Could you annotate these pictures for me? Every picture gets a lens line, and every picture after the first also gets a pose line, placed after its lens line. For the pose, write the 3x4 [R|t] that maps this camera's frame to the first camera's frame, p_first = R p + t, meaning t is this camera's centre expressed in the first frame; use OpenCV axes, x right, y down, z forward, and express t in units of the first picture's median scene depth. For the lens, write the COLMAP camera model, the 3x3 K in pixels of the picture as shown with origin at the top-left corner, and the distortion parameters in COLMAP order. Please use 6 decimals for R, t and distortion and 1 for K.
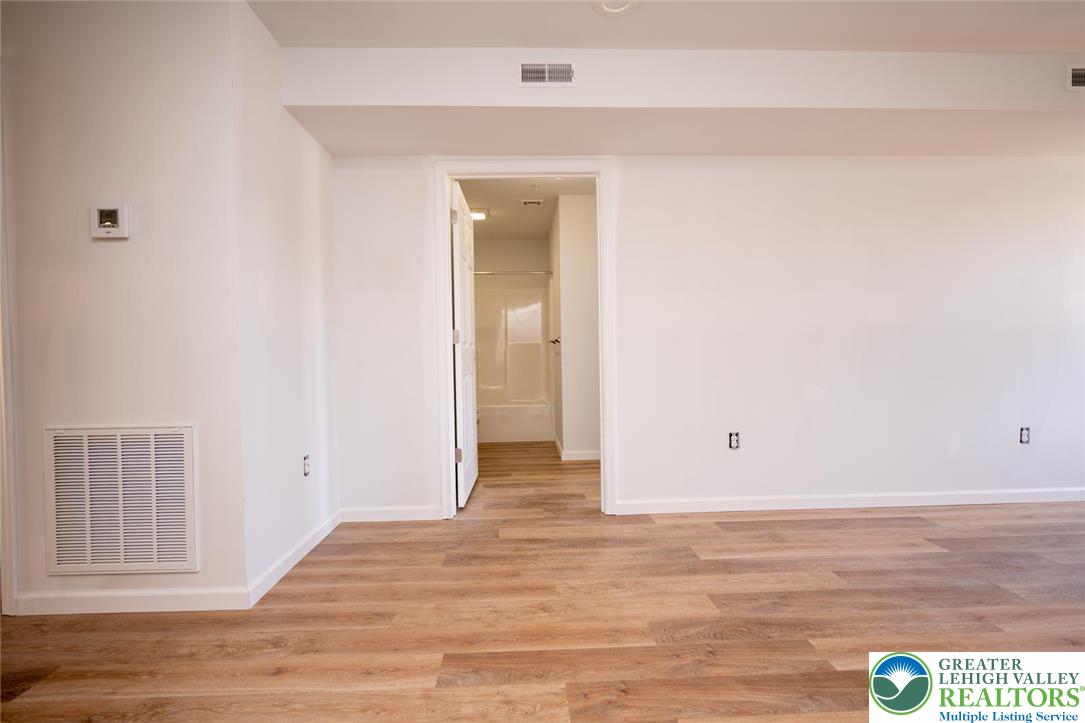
lens RADIAL K [[538.7, 0, 542.5], [0, 538.7, 361.5], [0, 0, 1]] dist [-0.005379, -0.001024]
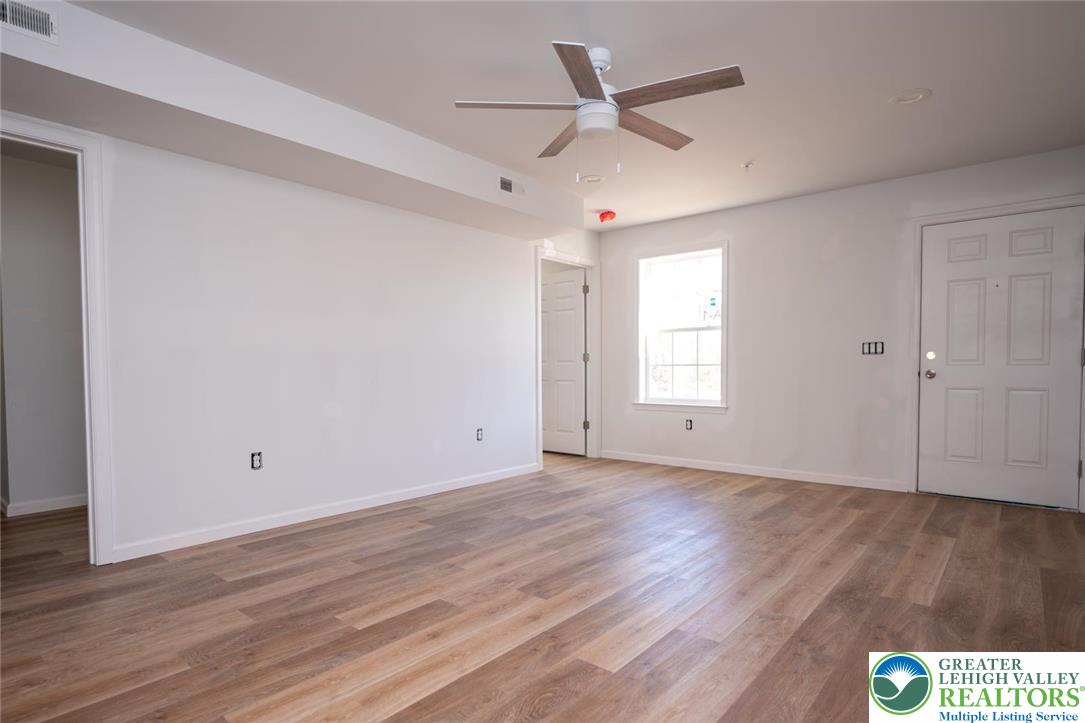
lens RADIAL K [[574.0, 0, 541.1], [0, 574.0, 383.0], [0, 0, 1]] dist [-0.002757, -0.000996]
pose [[0.676313, -0.007086, 0.736580, -0.093636], [0.005774, 0.999974, 0.004319, 0.003073], [-0.736592, 0.001332, 0.676336, -0.140354]]
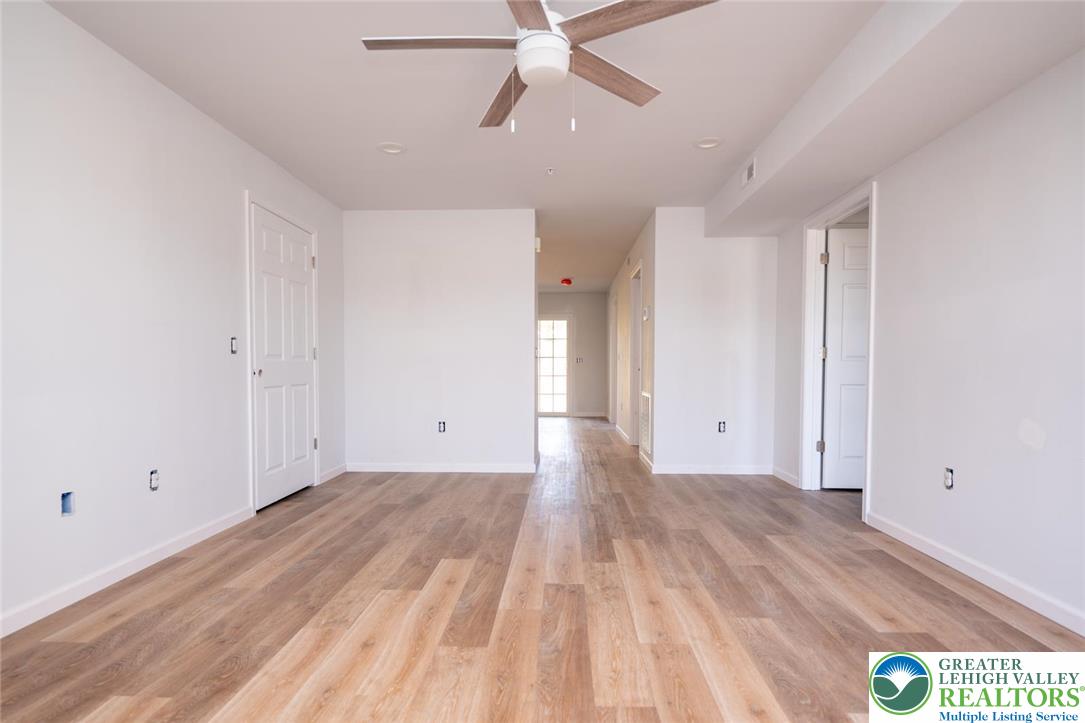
lens RADIAL K [[574.0, 0, 541.1], [0, 574.0, 383.0], [0, 0, 1]] dist [-0.002757, -0.000996]
pose [[-0.084126, 0.042685, -0.995540, 1.764461], [-0.014490, 0.998924, 0.044054, -0.037372], [0.996350, 0.018132, -0.083417, 0.632214]]
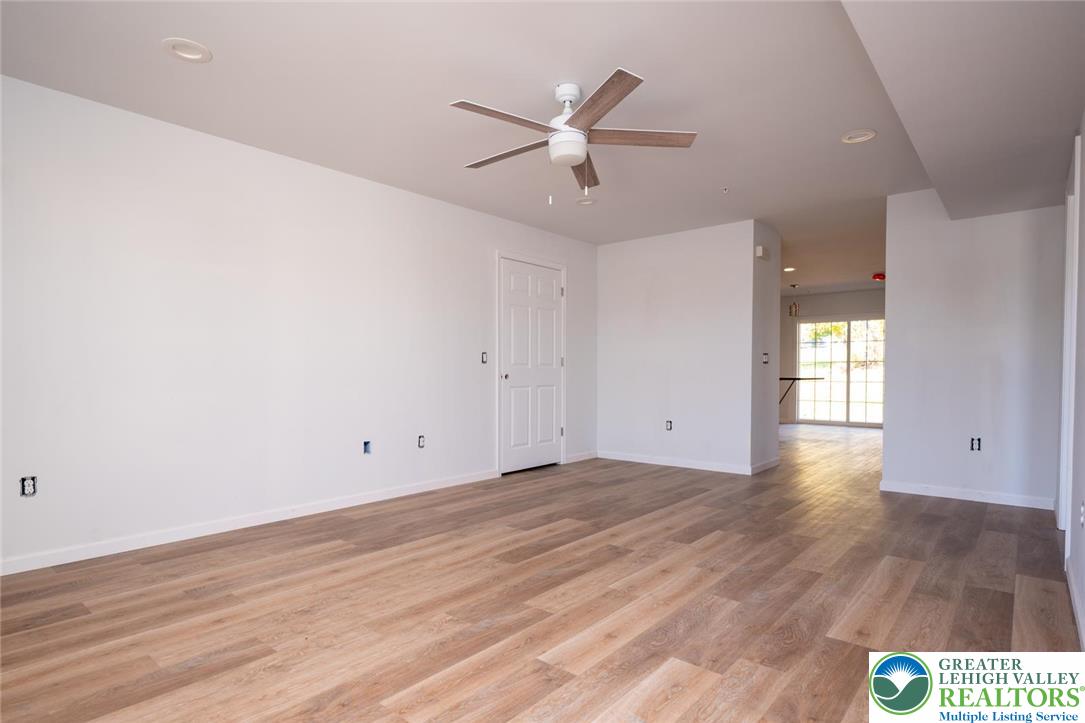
lens RADIAL K [[574.0, 0, 541.1], [0, 574.0, 383.0], [0, 0, 1]] dist [-0.002757, -0.000996]
pose [[-0.680440, 0.028971, -0.732231, 1.799710], [-0.001396, 0.999165, 0.040830, -0.050598], [0.732802, 0.028805, -0.679832, 1.373365]]
